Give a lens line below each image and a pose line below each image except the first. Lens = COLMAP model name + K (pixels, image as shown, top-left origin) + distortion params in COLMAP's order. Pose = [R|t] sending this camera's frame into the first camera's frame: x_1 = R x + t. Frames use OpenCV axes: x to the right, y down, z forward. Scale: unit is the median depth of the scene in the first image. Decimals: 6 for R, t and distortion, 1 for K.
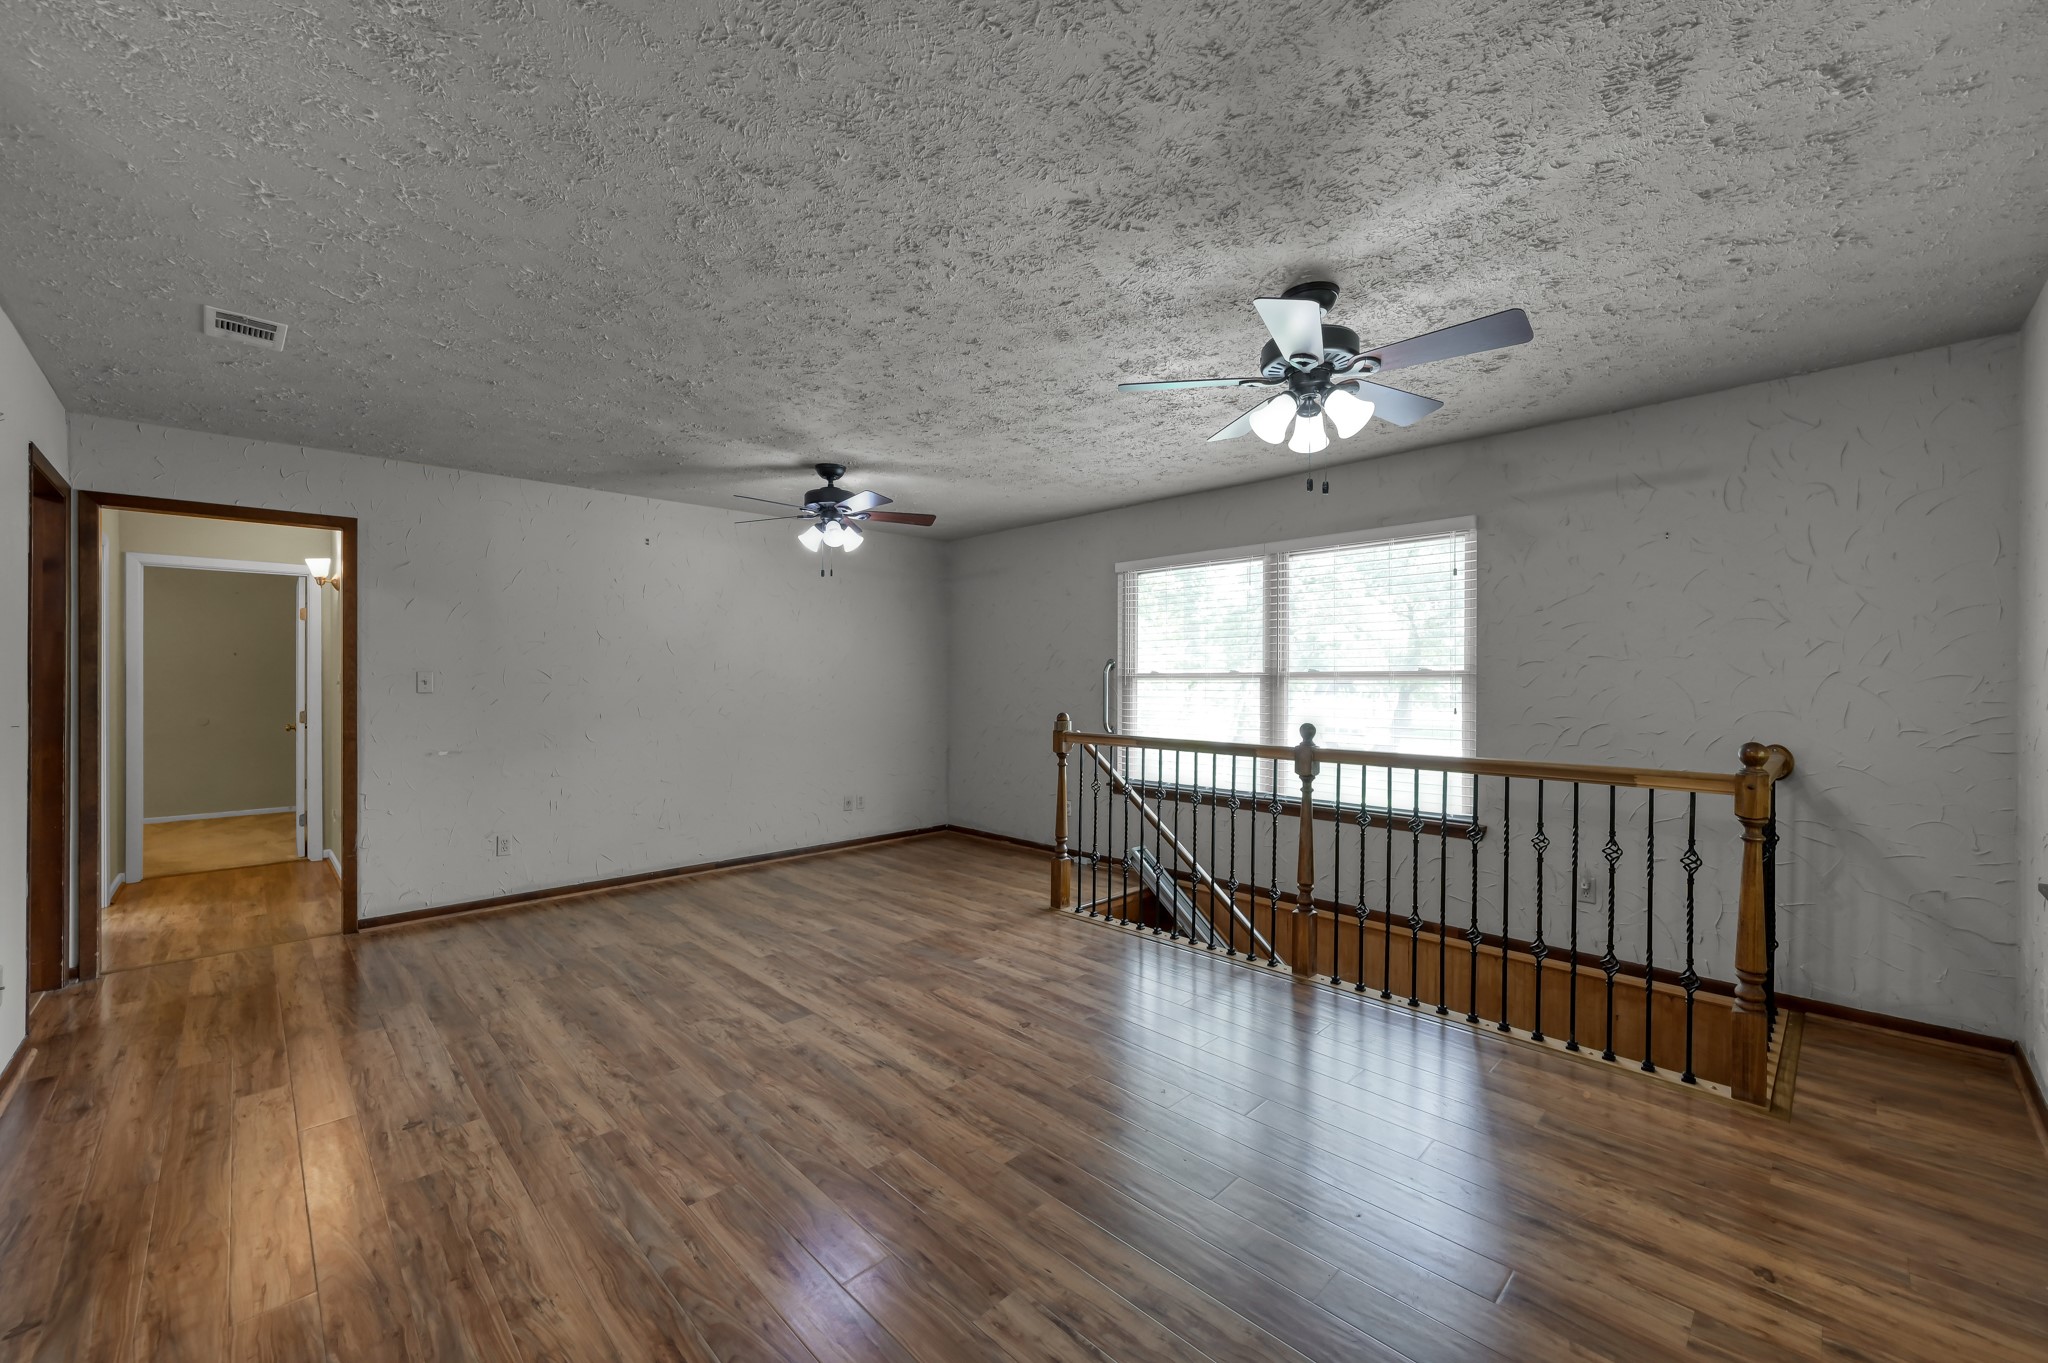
lens RADIAL K [[804.6, 0, 1024.0], [0, 804.6, 682.1], [0, 0, 1]] dist [-0.000584, -0.000033]
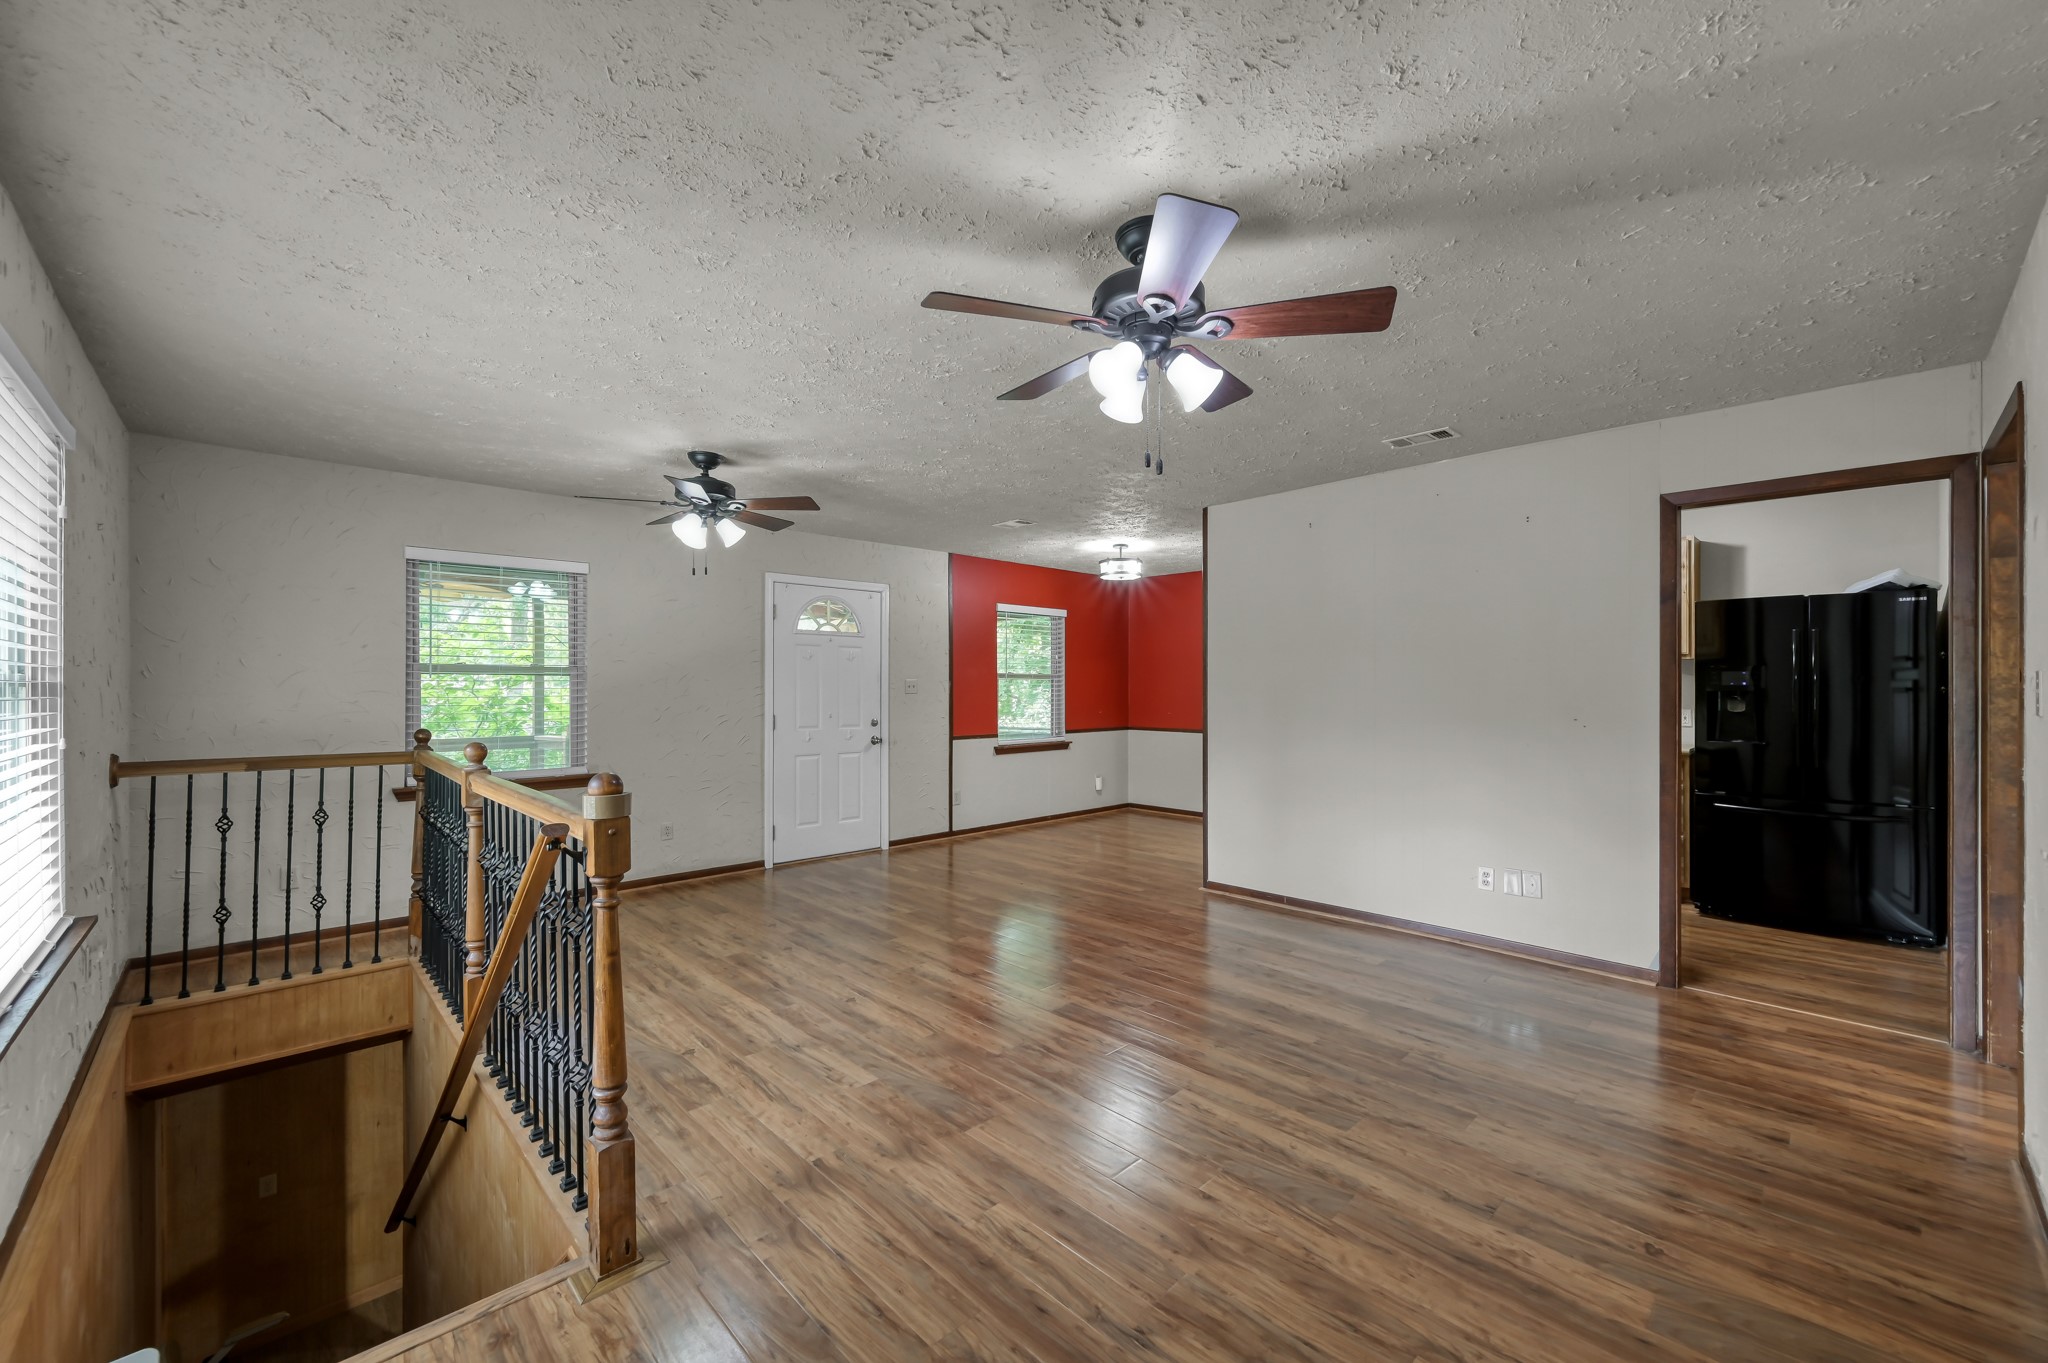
lens RADIAL K [[804.6, 0, 1023.9], [0, 804.6, 683.8], [0, 0, 1]] dist [-0.000584, -0.000033]
pose [[-0.999975, 0.001399, 0.006959, -0.213072], [0.001407, 0.999998, 0.001057, -0.008605], [-0.006957, 0.001066, -0.999975, 1.834009]]
